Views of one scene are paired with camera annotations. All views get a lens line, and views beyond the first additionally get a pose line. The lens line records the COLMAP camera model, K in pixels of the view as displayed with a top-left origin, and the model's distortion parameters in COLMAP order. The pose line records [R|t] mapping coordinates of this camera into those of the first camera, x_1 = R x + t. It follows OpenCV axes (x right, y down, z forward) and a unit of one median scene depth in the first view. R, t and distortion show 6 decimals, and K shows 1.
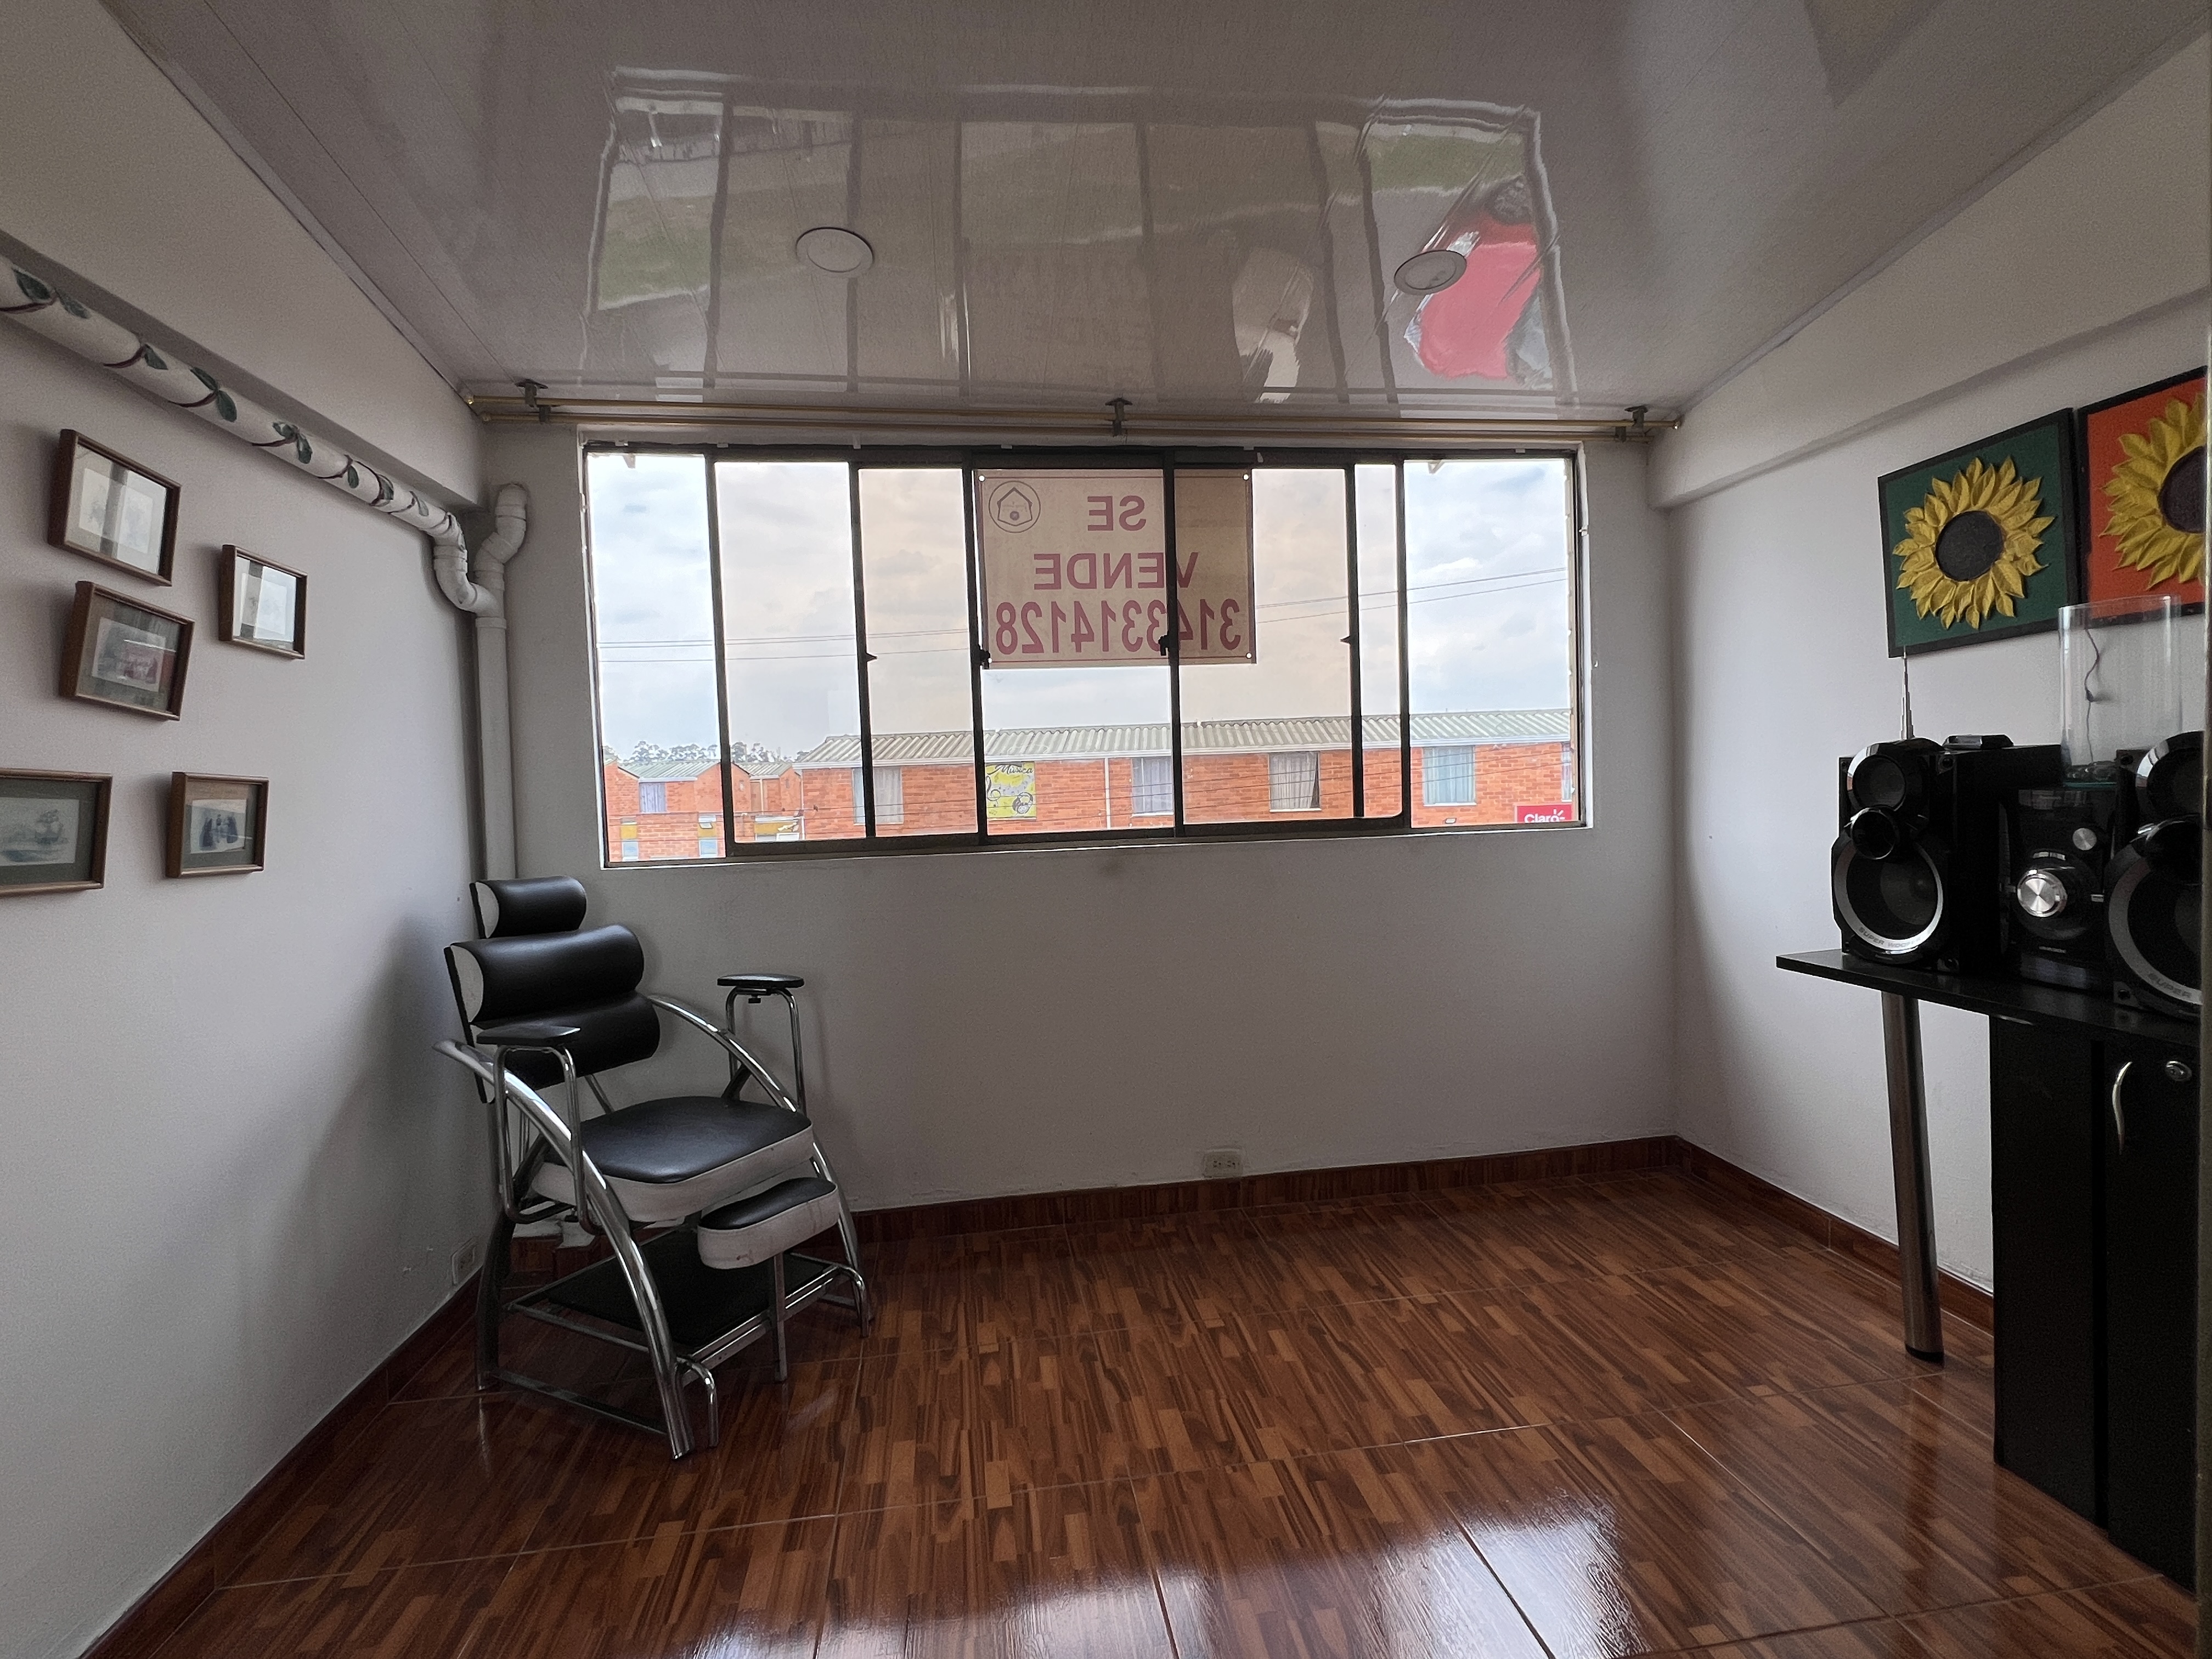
lens RADIAL K [[1062.6, 0, 1102.9], [0, 1062.6, 849.3], [0, 0, 1]] dist [-0.002460, 0.001864]
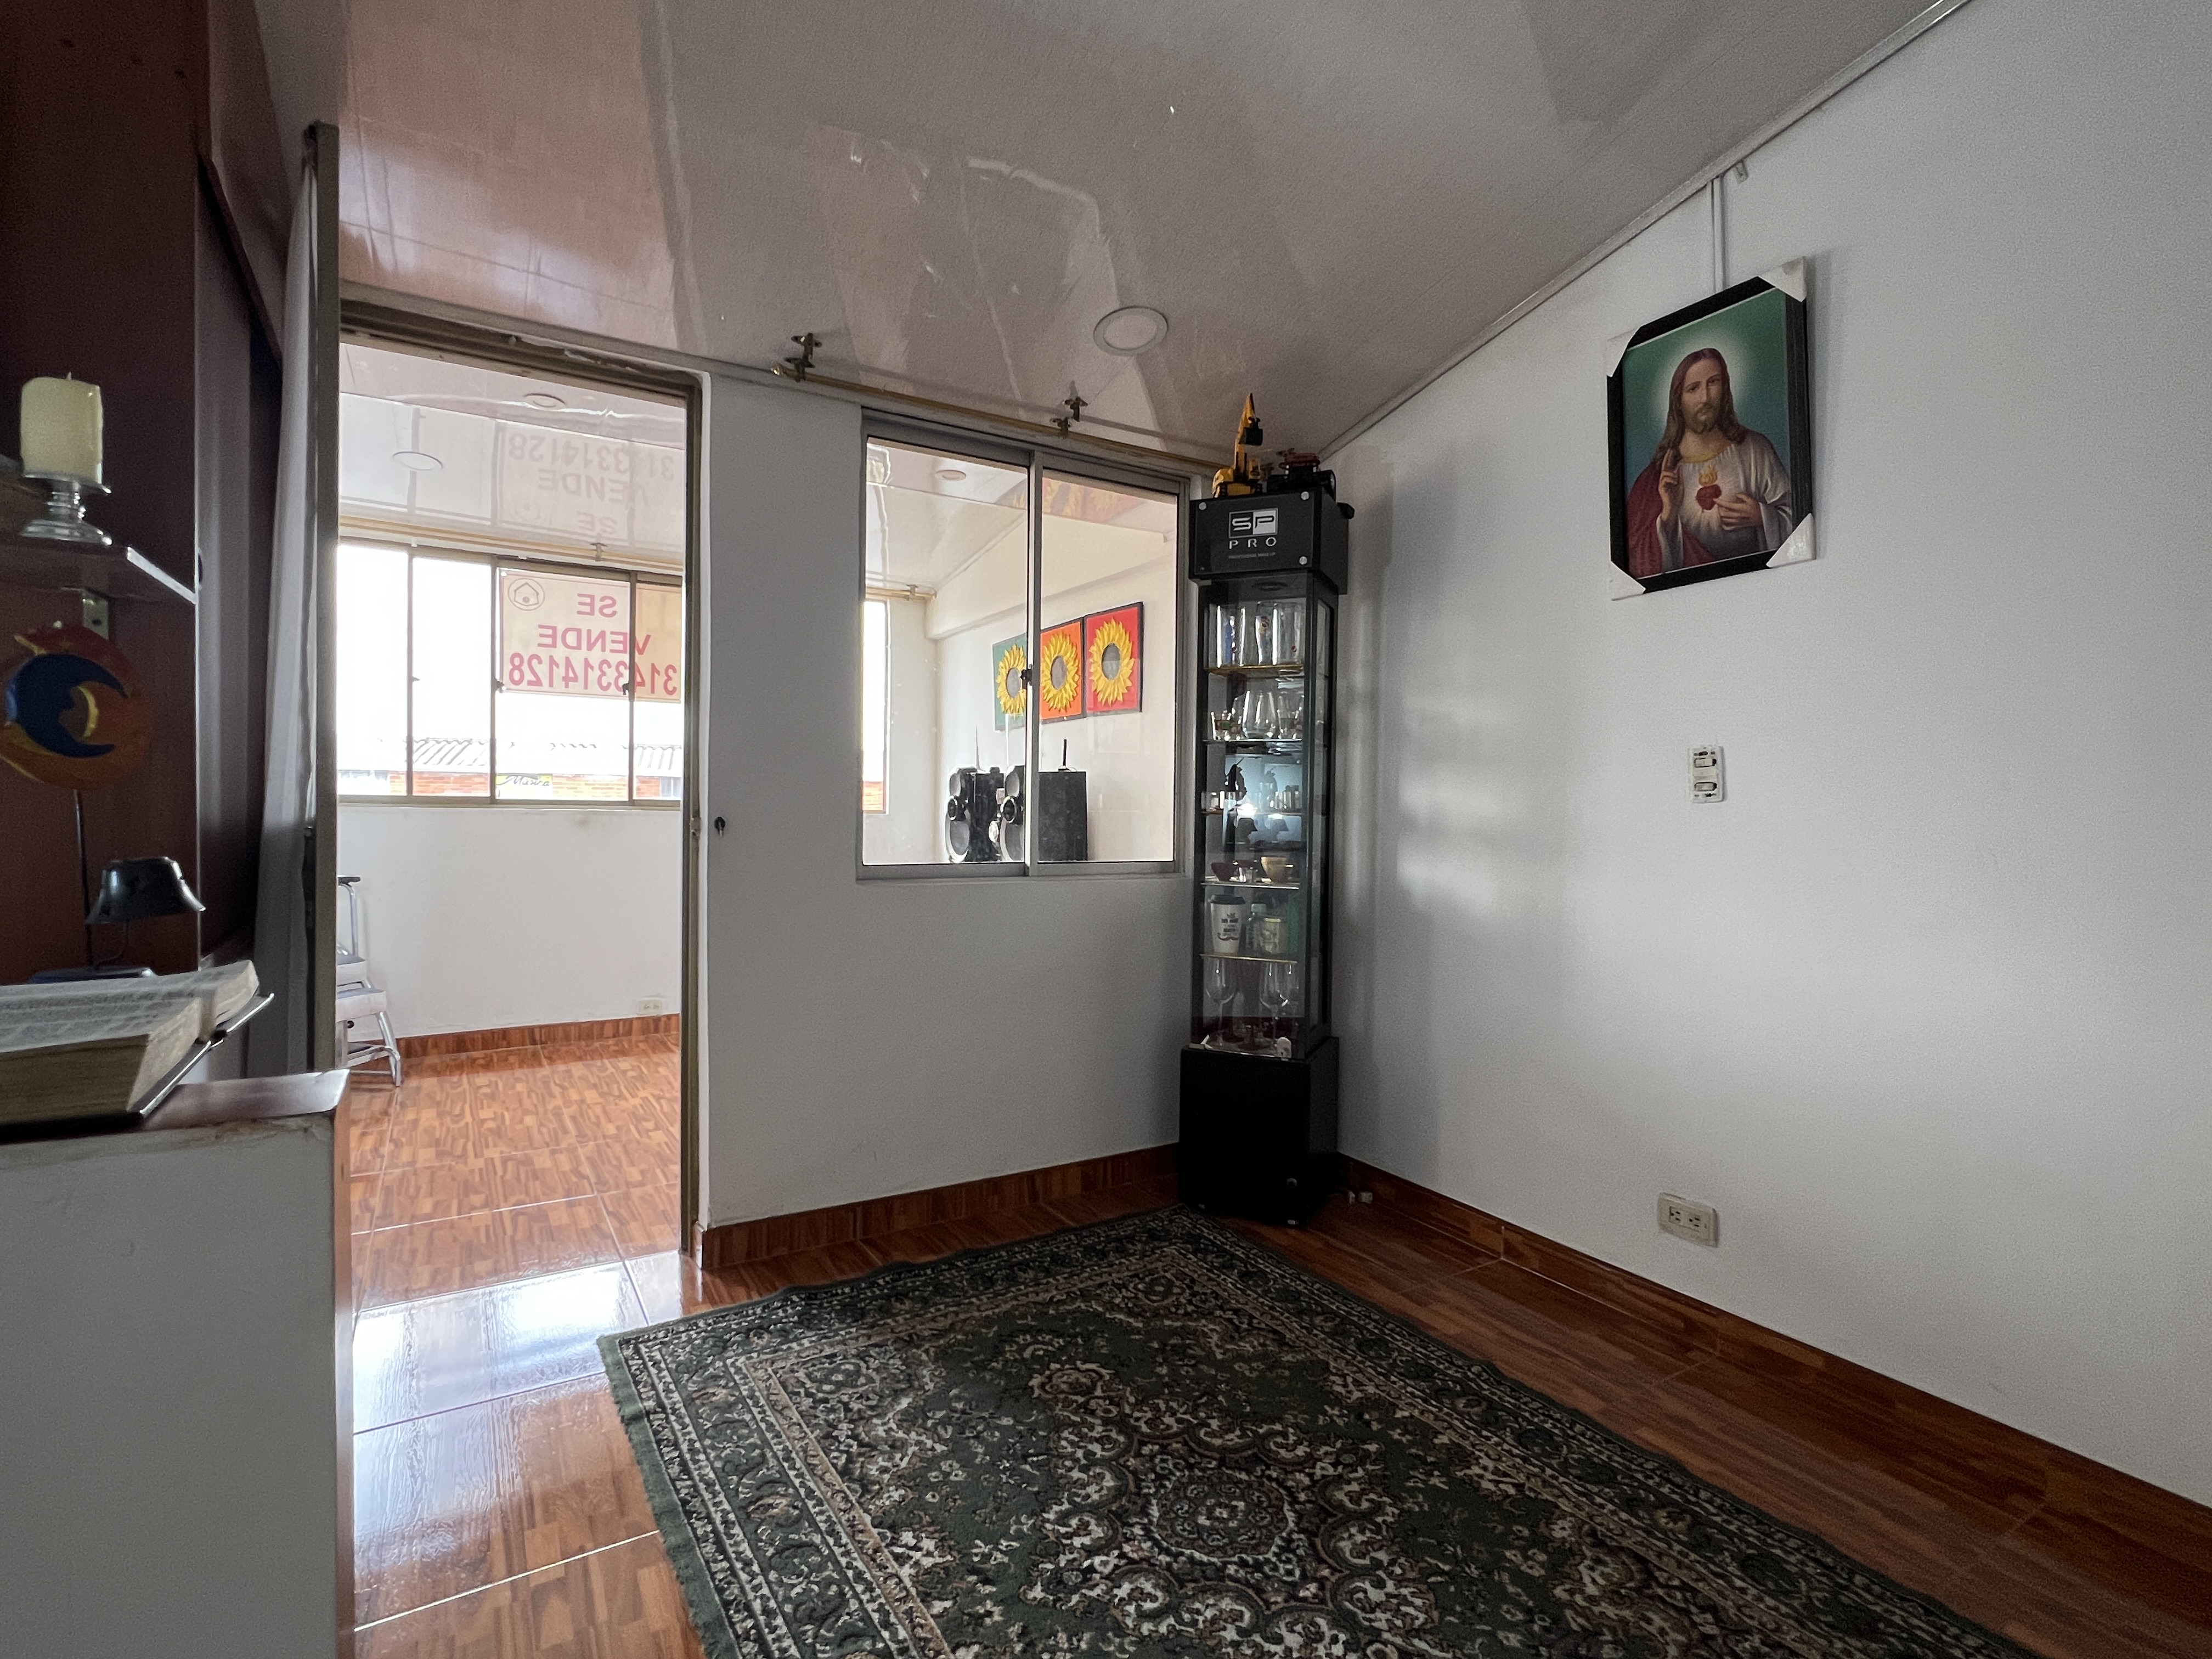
lens RADIAL K [[1062.6, 0, 1098.7], [0, 1062.6, 828.6], [0, 0, 1]] dist [-0.002460, 0.001864]
pose [[0.916254, 0.040921, 0.398501, 0.082975], [-0.021002, 0.998308, -0.054226, 0.097258], [-0.400046, 0.041316, 0.915563, -0.786471]]
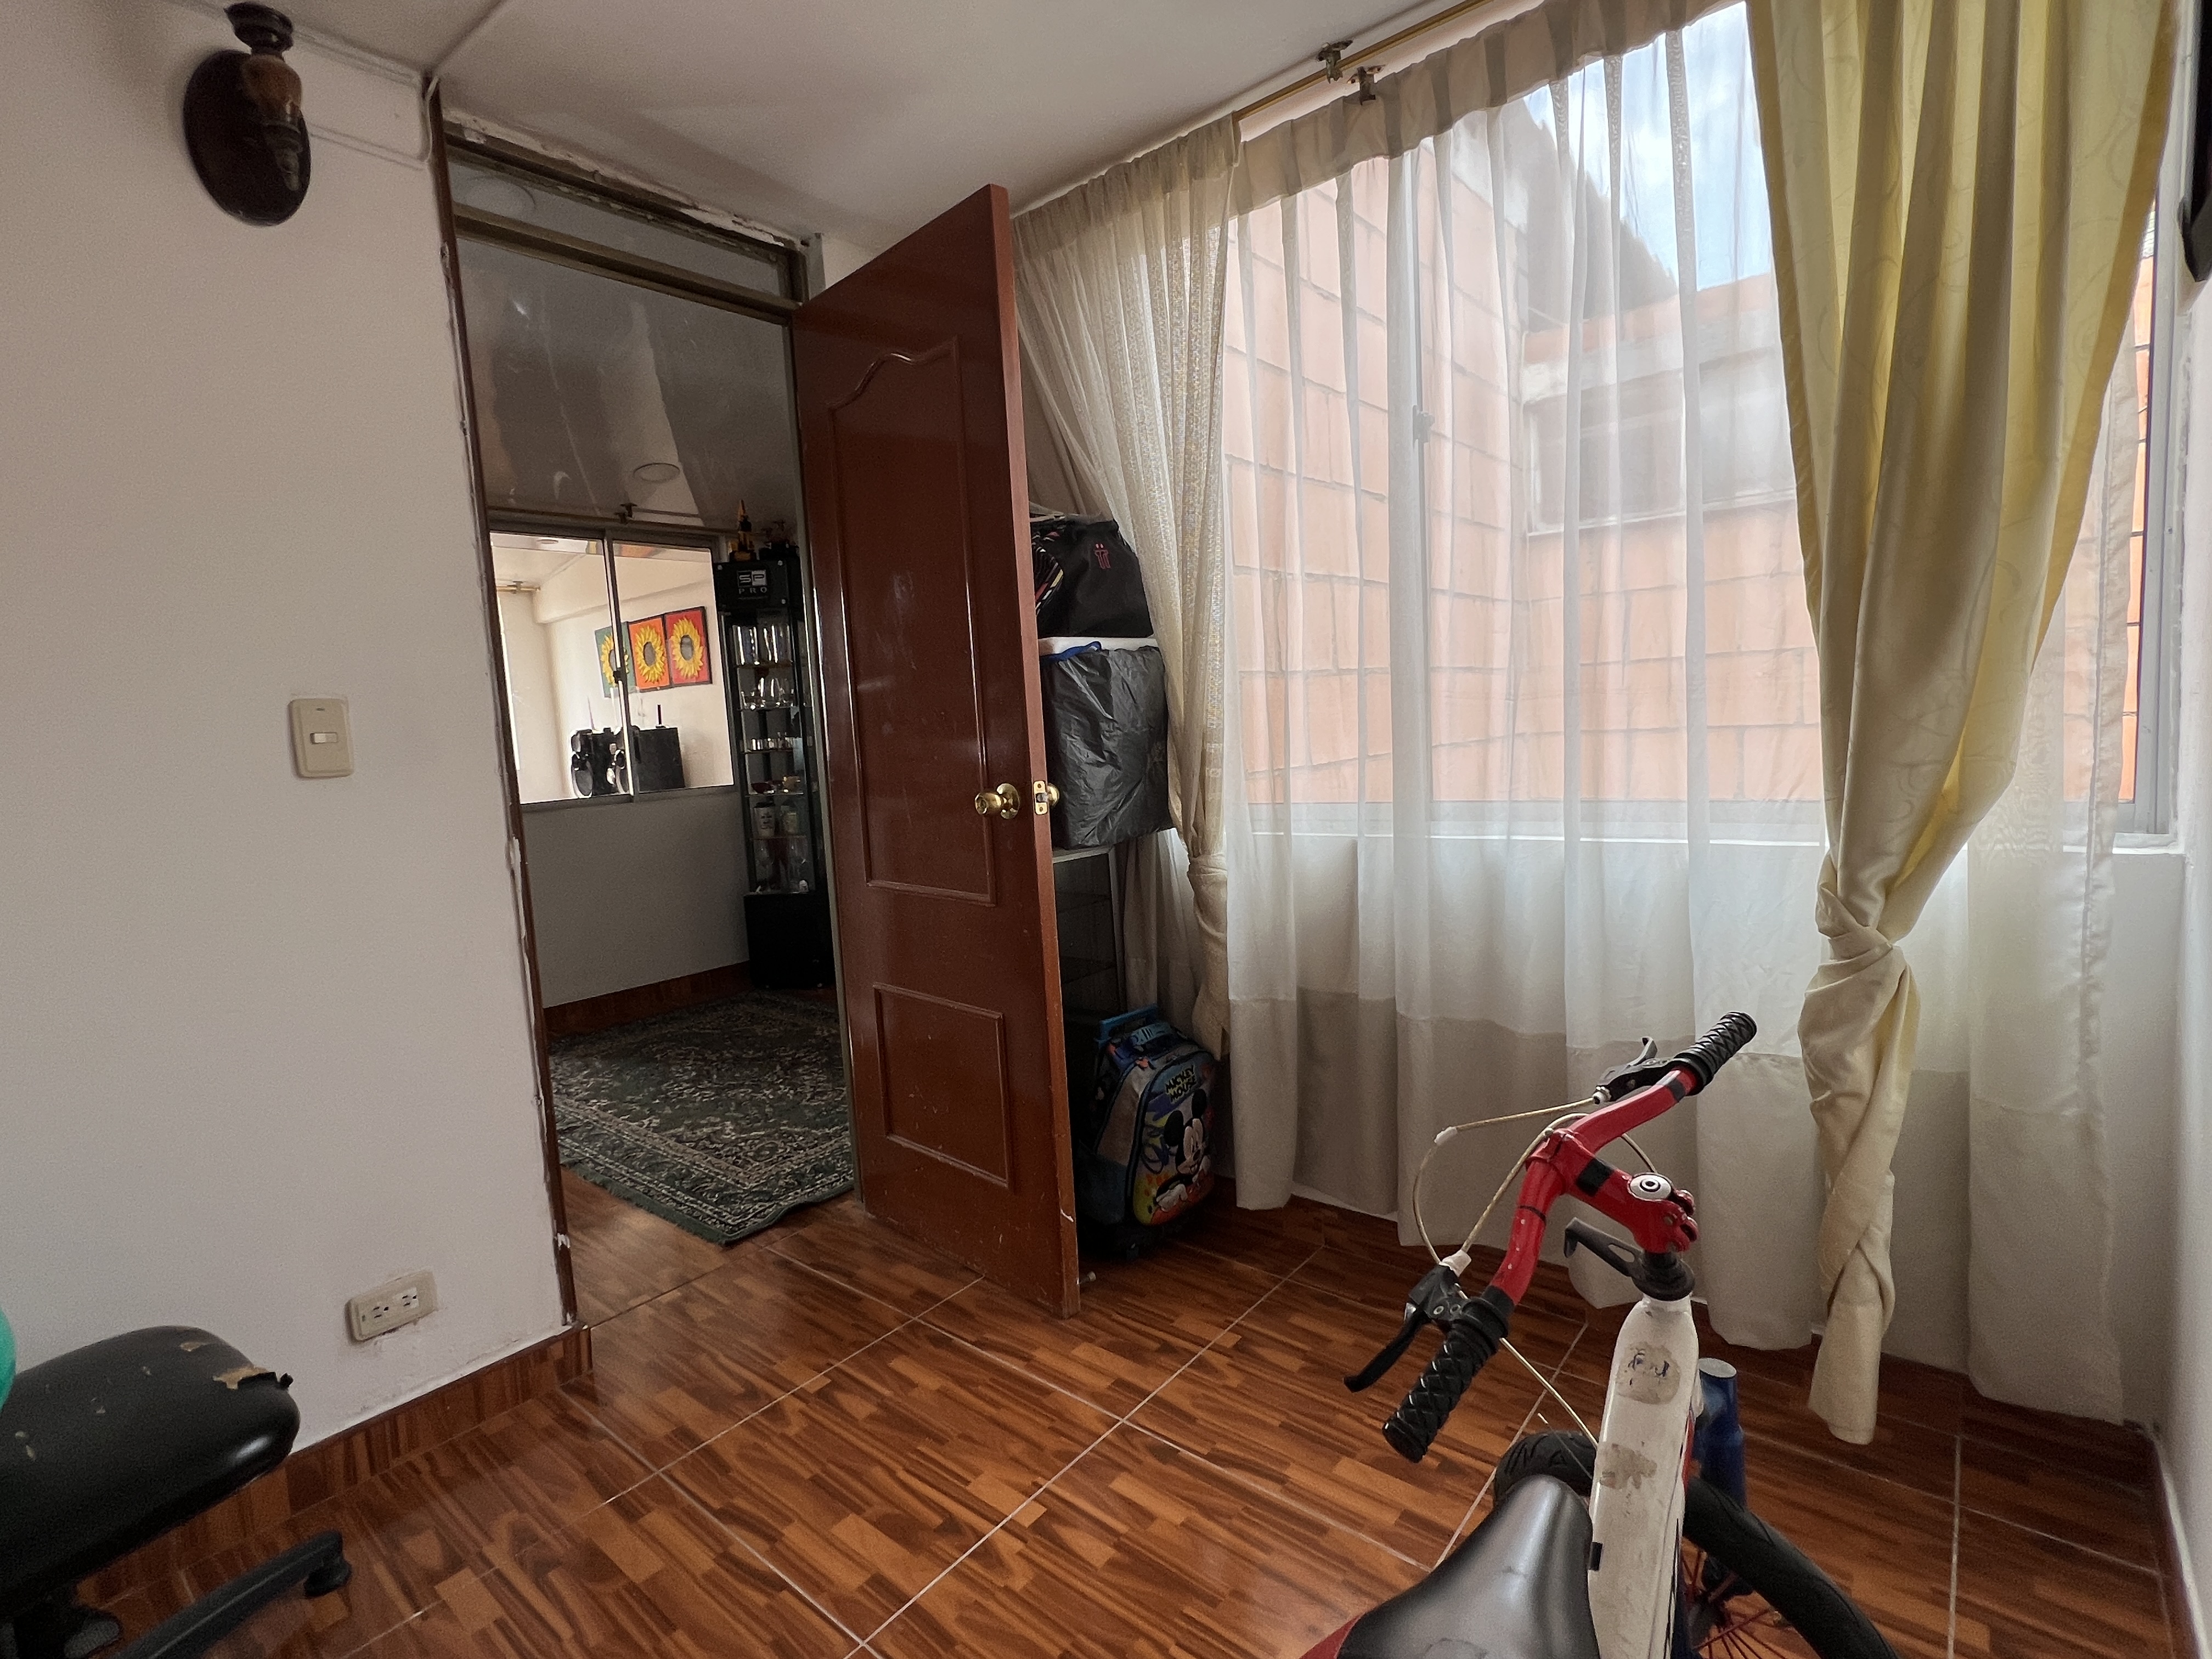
lens RADIAL K [[1062.6, 0, 1100.3], [0, 1062.6, 832.4], [0, 0, 1]] dist [-0.002460, 0.001864]
pose [[0.744760, -0.077048, 0.662870, -0.108457], [0.074958, 0.996685, 0.031631, 0.135909], [-0.663110, 0.026130, 0.748066, -1.475513]]
